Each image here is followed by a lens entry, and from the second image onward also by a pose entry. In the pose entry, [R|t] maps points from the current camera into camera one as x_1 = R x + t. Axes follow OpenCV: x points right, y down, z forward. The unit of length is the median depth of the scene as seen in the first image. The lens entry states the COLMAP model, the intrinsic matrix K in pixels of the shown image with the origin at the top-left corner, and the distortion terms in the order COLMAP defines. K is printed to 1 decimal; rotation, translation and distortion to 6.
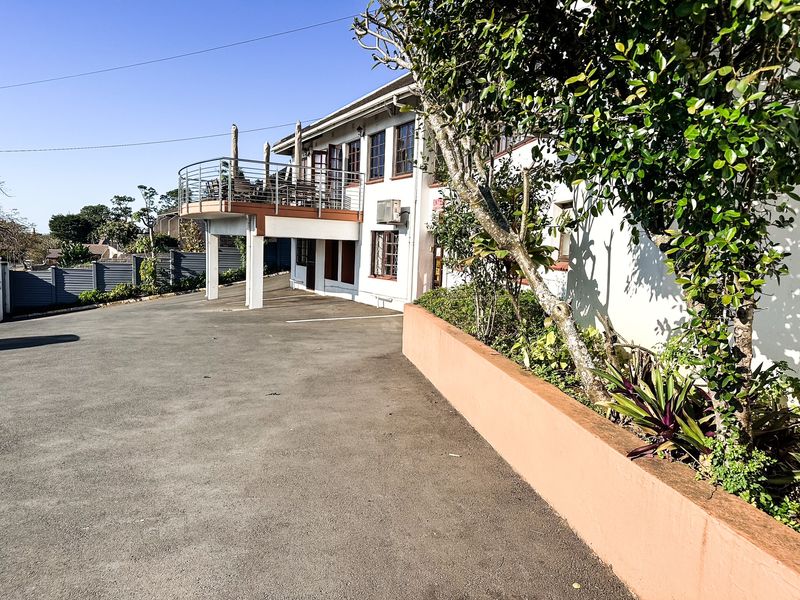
lens RADIAL K [[552.5, 0, 399.8], [0, 552.5, 310.0], [0, 0, 1]] dist [0.046679, -0.001189]
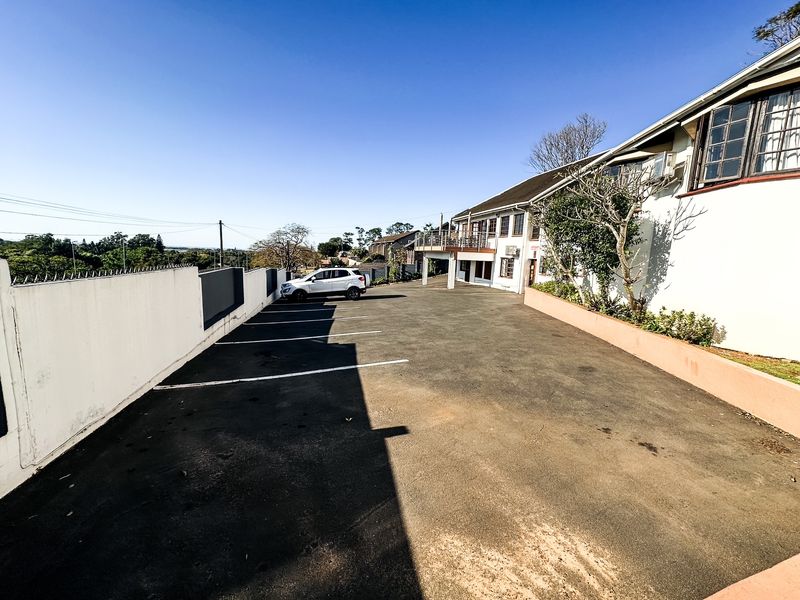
lens RADIAL K [[318.6, 0, 400.0], [0, 318.6, 297.4], [0, 0, 1]] dist [-0.002198, 0.000058]
pose [[0.962547, 0.036799, -0.268606, -0.094246], [-0.033867, 0.999305, 0.015543, 0.020851], [0.268991, -0.005864, 0.963125, -0.430499]]
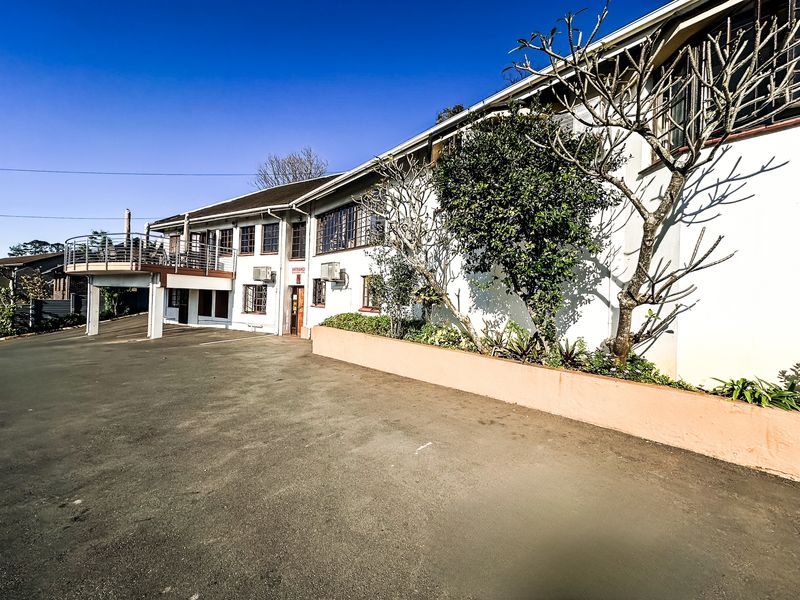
lens RADIAL K [[318.6, 0, 400.0], [0, 318.6, 297.4], [0, 0, 1]] dist [-0.002198, 0.000058]
pose [[0.844016, -0.009468, 0.536234, -0.166258], [0.063621, 0.994552, -0.082577, 0.000316], [-0.532531, 0.103812, 0.840020, -0.024173]]
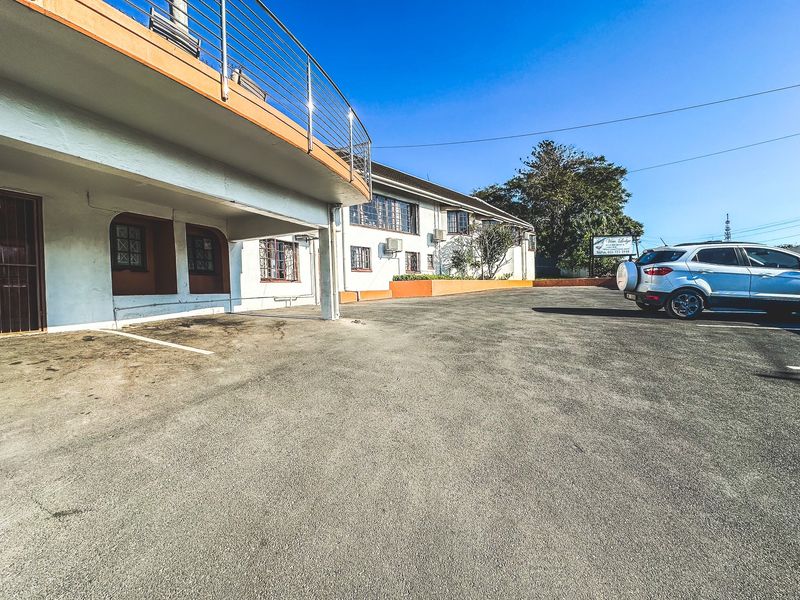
lens RADIAL K [[318.6, 0, 400.0], [0, 318.6, 297.4], [0, 0, 1]] dist [-0.002198, 0.000058]
pose [[-0.610530, -0.036504, 0.791151, -0.676991], [0.097316, 0.987910, 0.120681, -0.079015], [-0.785992, 0.150671, -0.599596, 1.176611]]
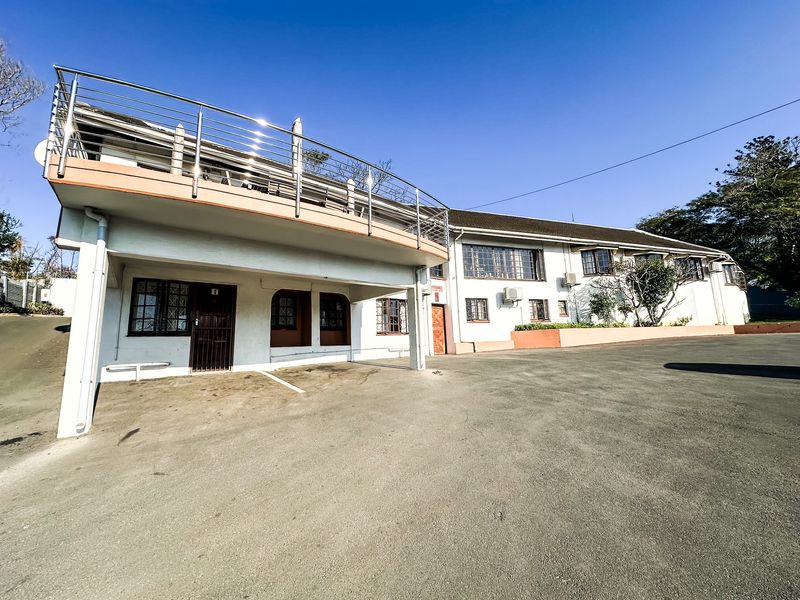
lens RADIAL K [[318.6, 0, 400.0], [0, 318.6, 297.4], [0, 0, 1]] dist [-0.002198, 0.000058]
pose [[-0.174364, 0.115024, 0.977940, -0.750898], [0.139586, 0.986012, -0.091085, -0.072195], [-0.974737, 0.120625, -0.187980, 1.093743]]
